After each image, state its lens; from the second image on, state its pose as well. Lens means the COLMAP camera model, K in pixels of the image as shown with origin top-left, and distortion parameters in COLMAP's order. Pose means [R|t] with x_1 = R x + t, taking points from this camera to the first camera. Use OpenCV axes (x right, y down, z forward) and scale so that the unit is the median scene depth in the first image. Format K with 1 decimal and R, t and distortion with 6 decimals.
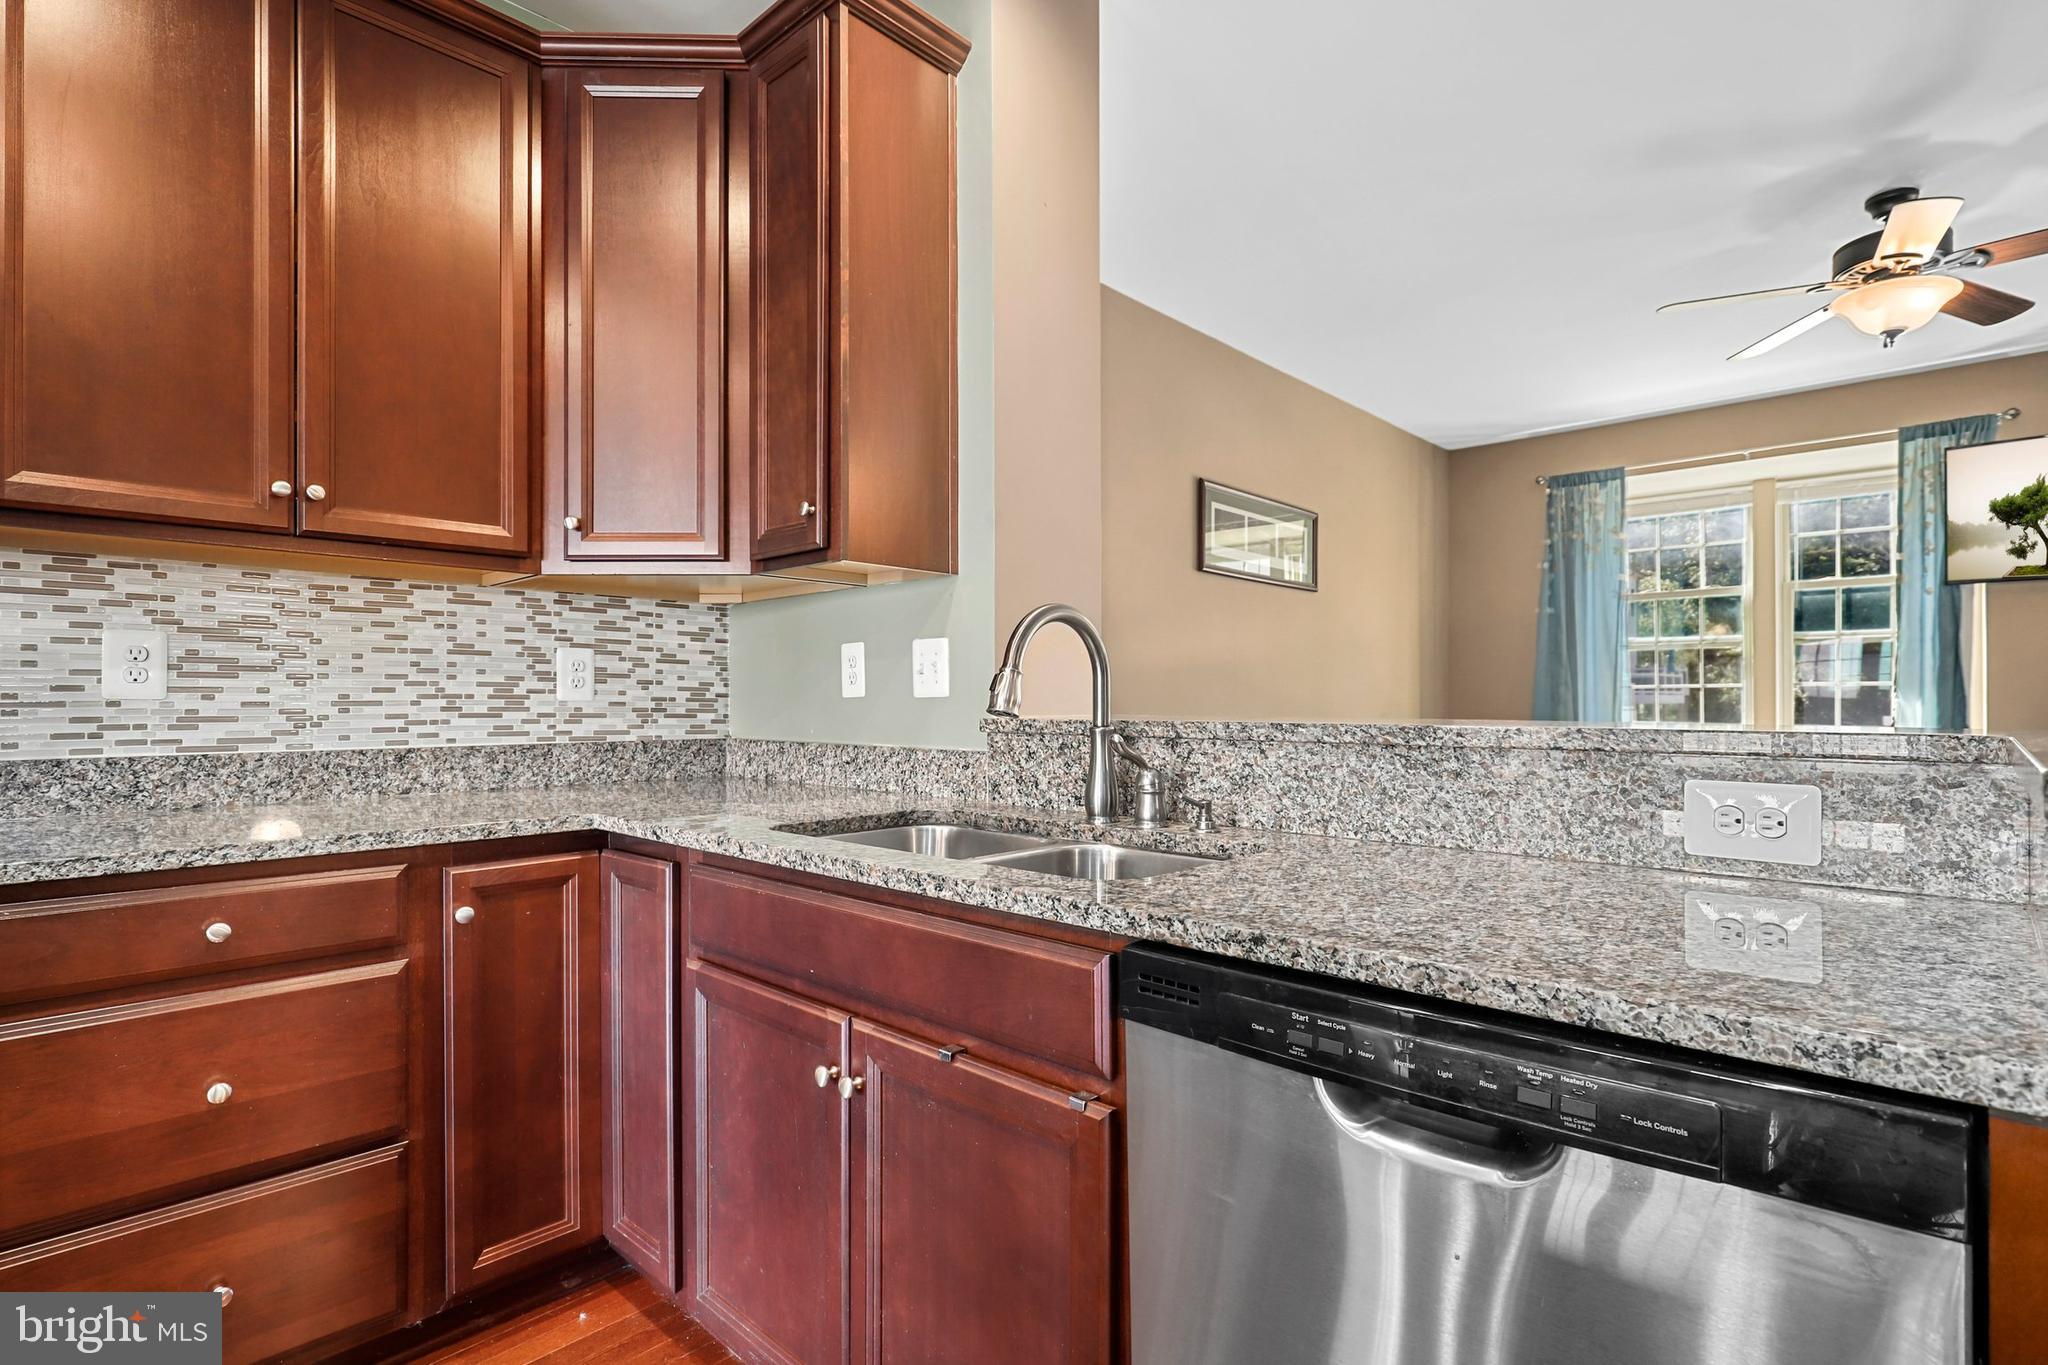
lens RADIAL K [[991.1, 0, 1025.5], [0, 991.1, 697.6], [0, 0, 1]] dist [-0.002126, 0.000319]
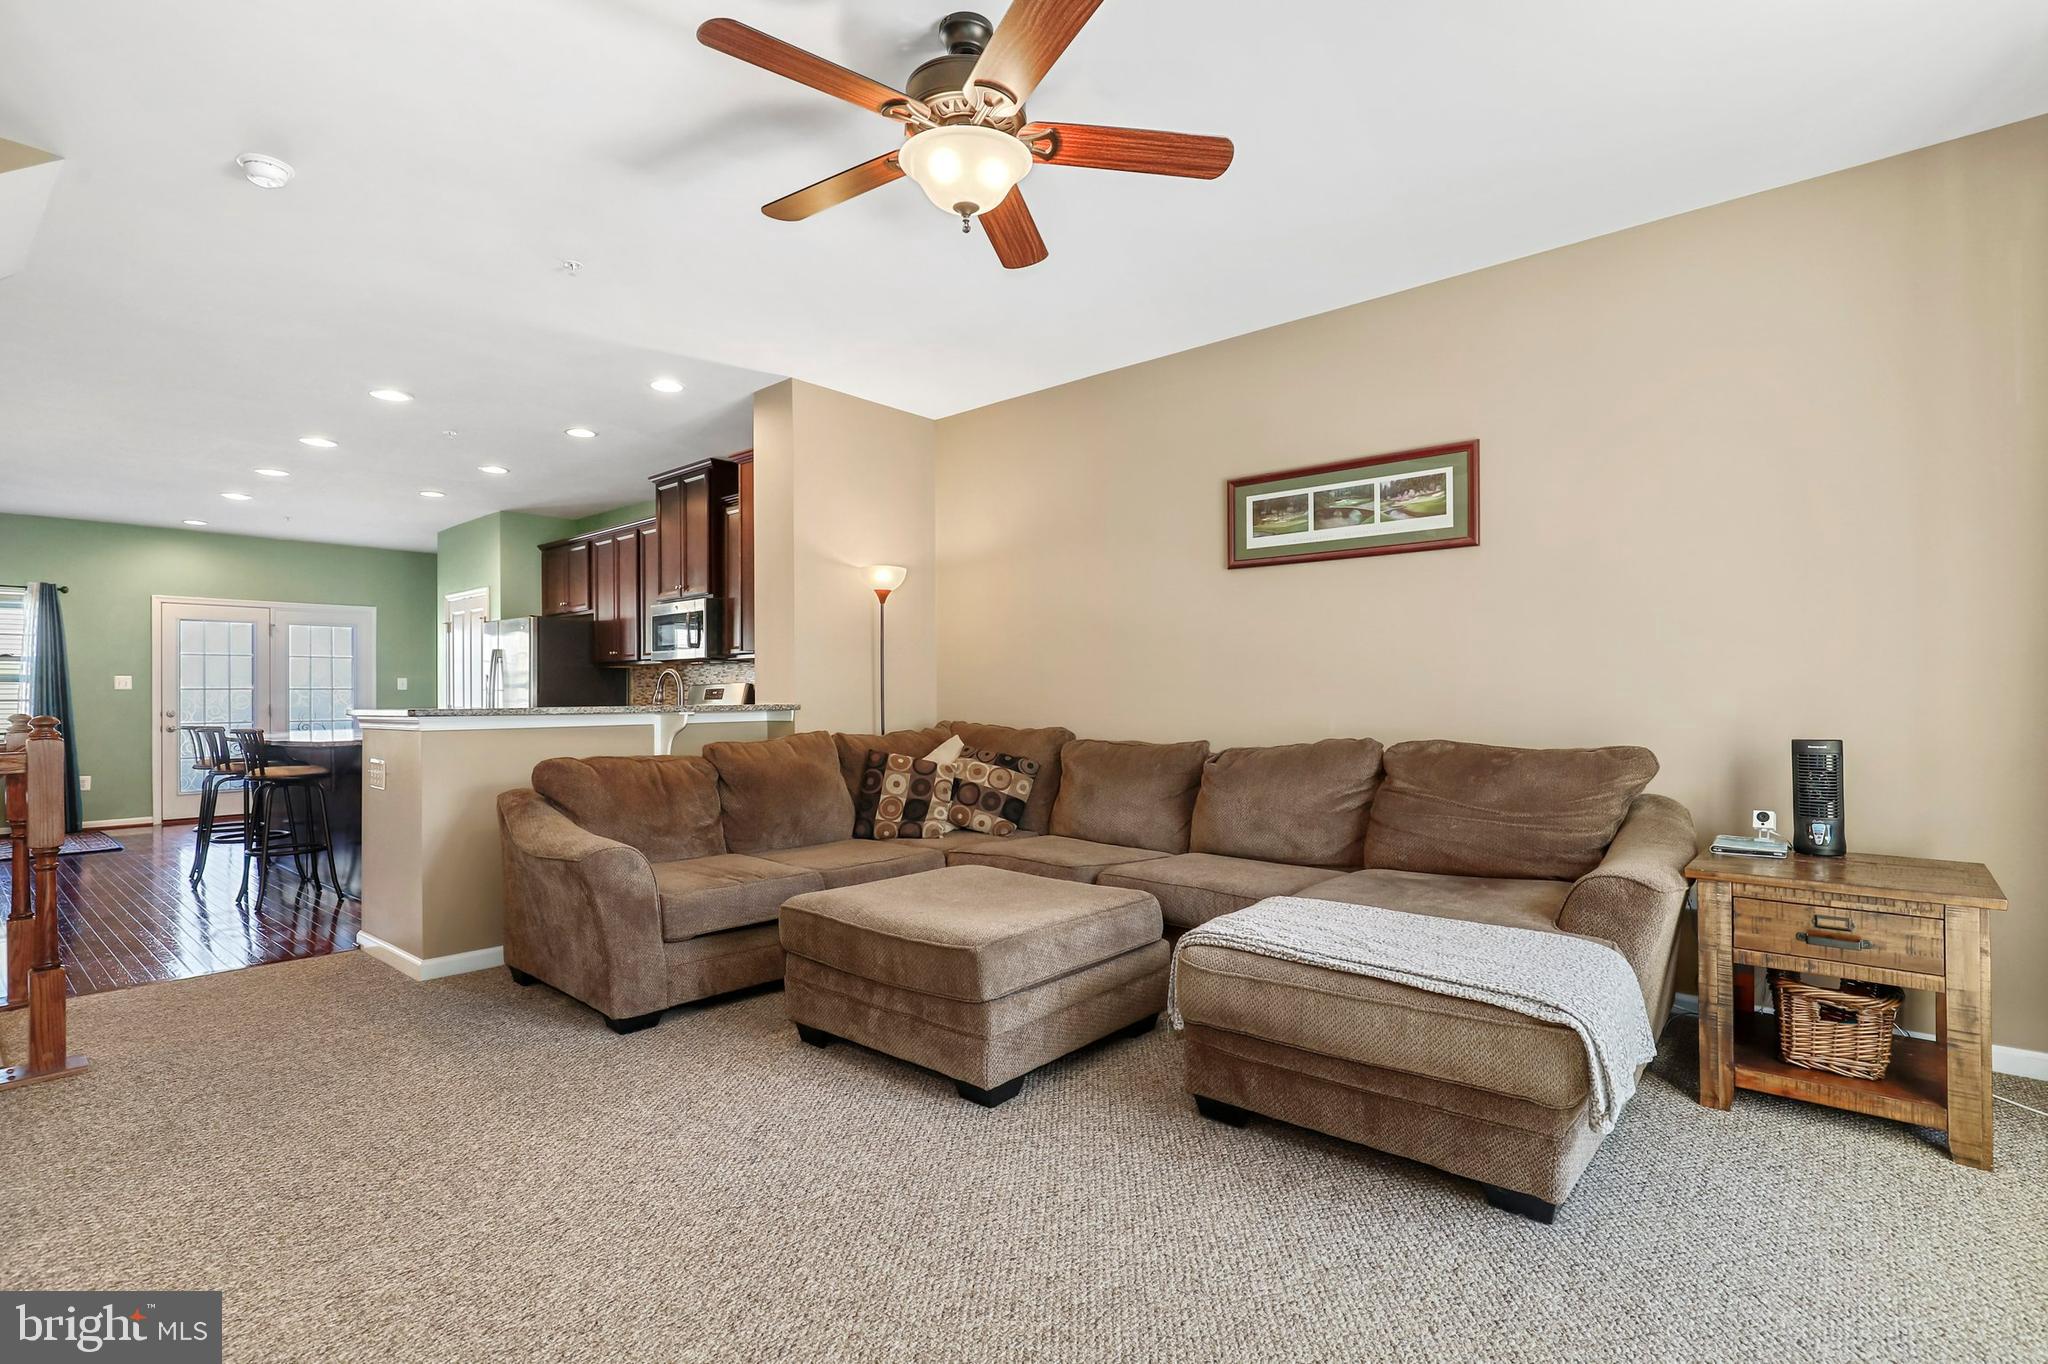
lens RADIAL K [[991.1, 0, 1030.0], [0, 991.1, 682.6], [0, 0, 1]] dist [-0.002126, 0.000319]
pose [[0.032366, -0.016362, -0.999342, 2.528531], [0.006355, 0.999849, -0.016164, 0.009079], [0.999456, -0.005828, 0.032465, 1.604837]]
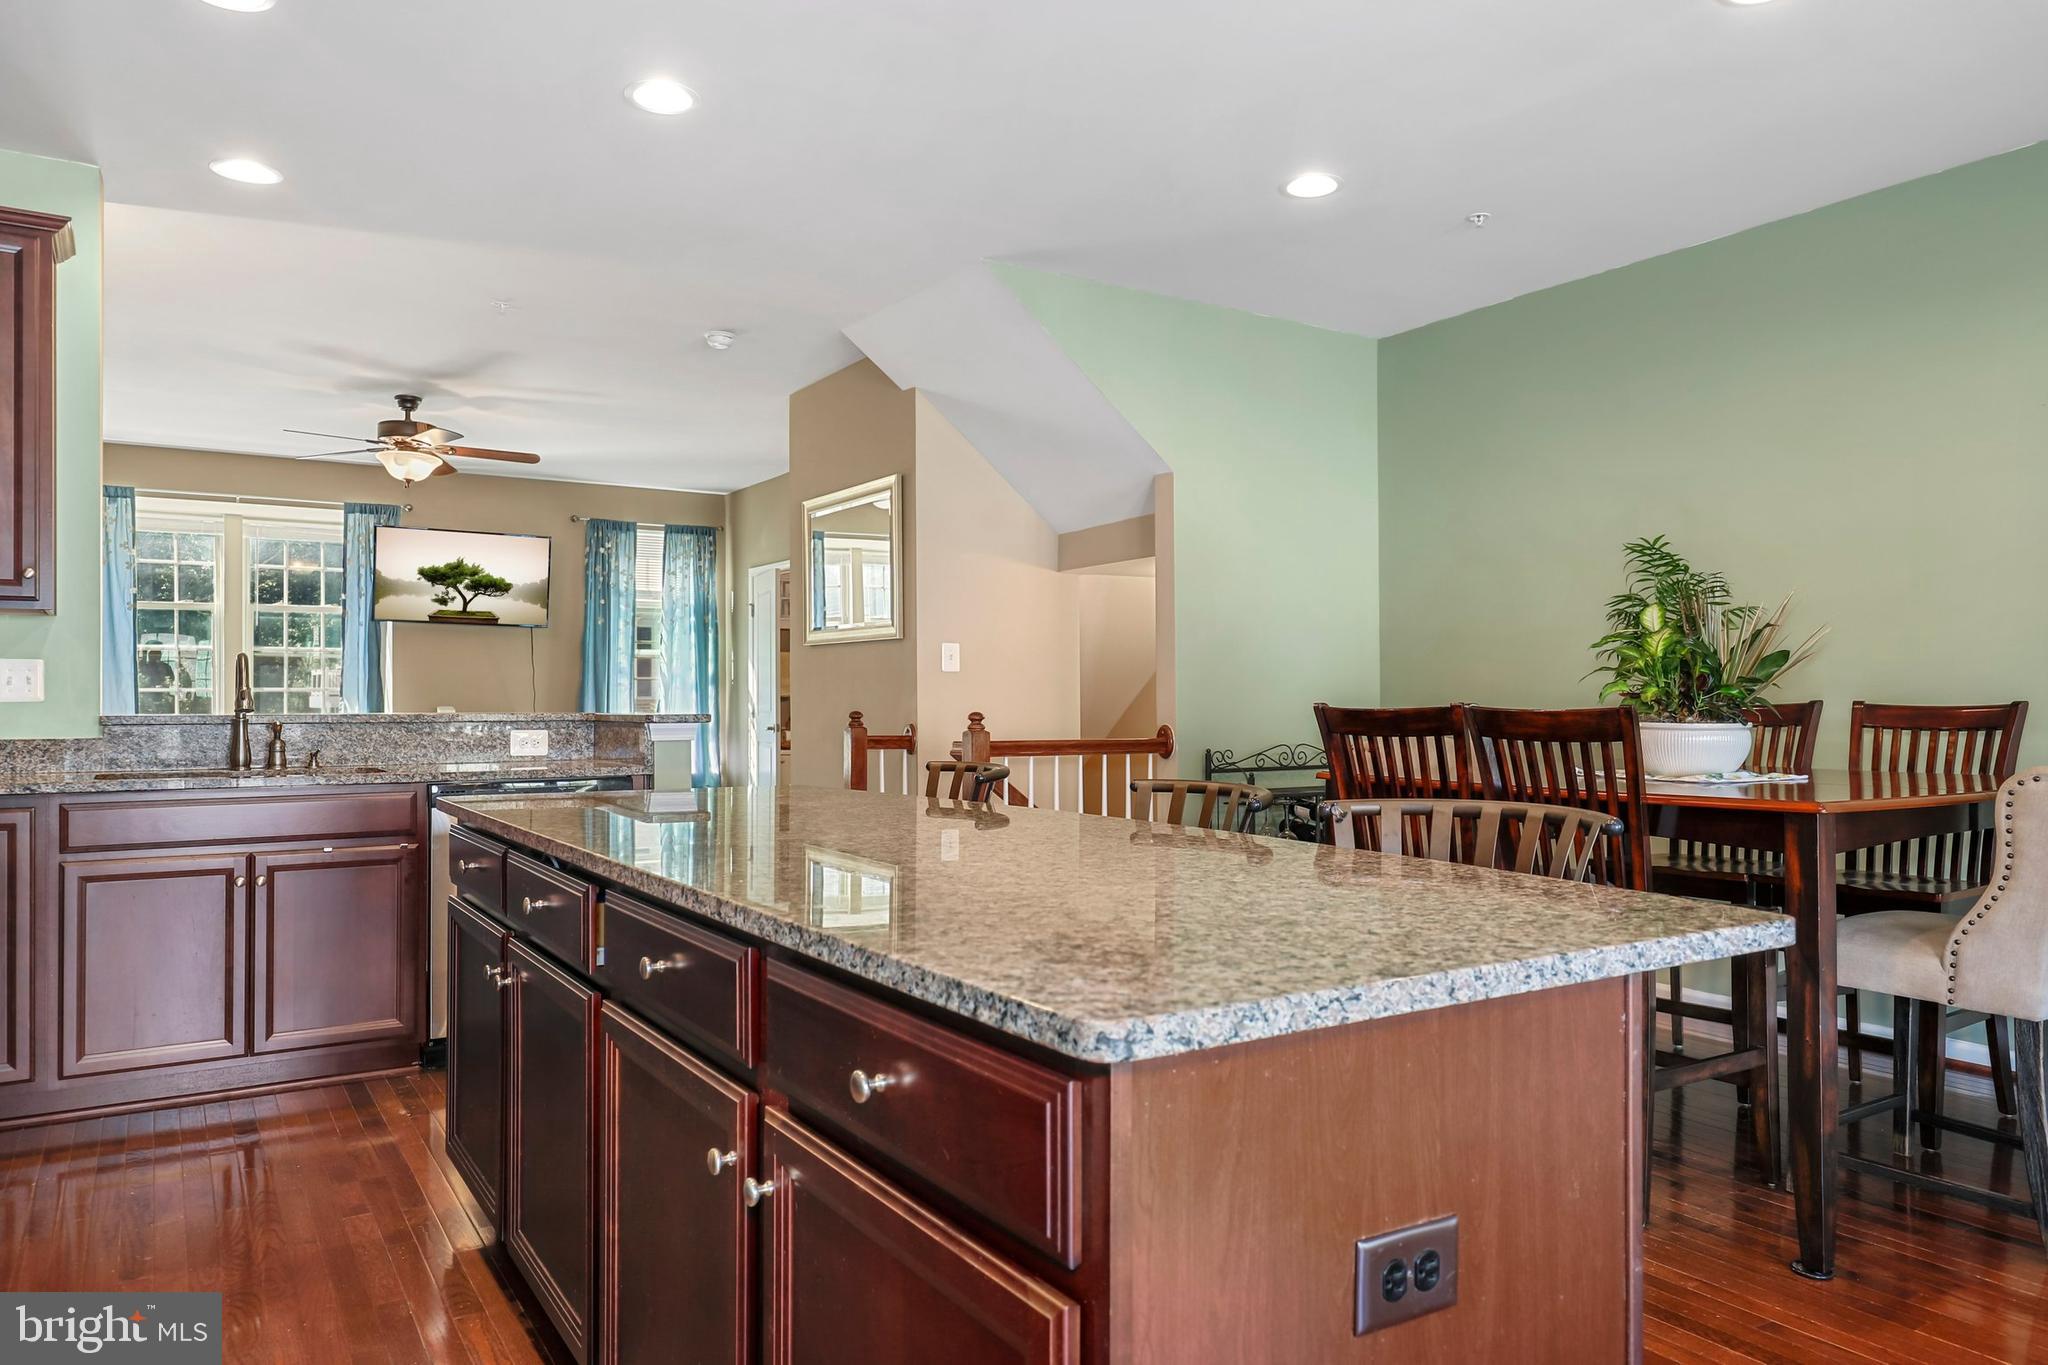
lens RADIAL K [[1346.4, 0, 1021.5], [0, 1346.4, 671.0], [0, 0, 1]] dist [-0.000211, -0.003380]
pose [[0.238855, 0.018574, 0.970878, -1.654263], [0.001737, 0.999807, -0.019555, -0.005975], [-0.971054, 0.006357, 0.238777, -0.821191]]
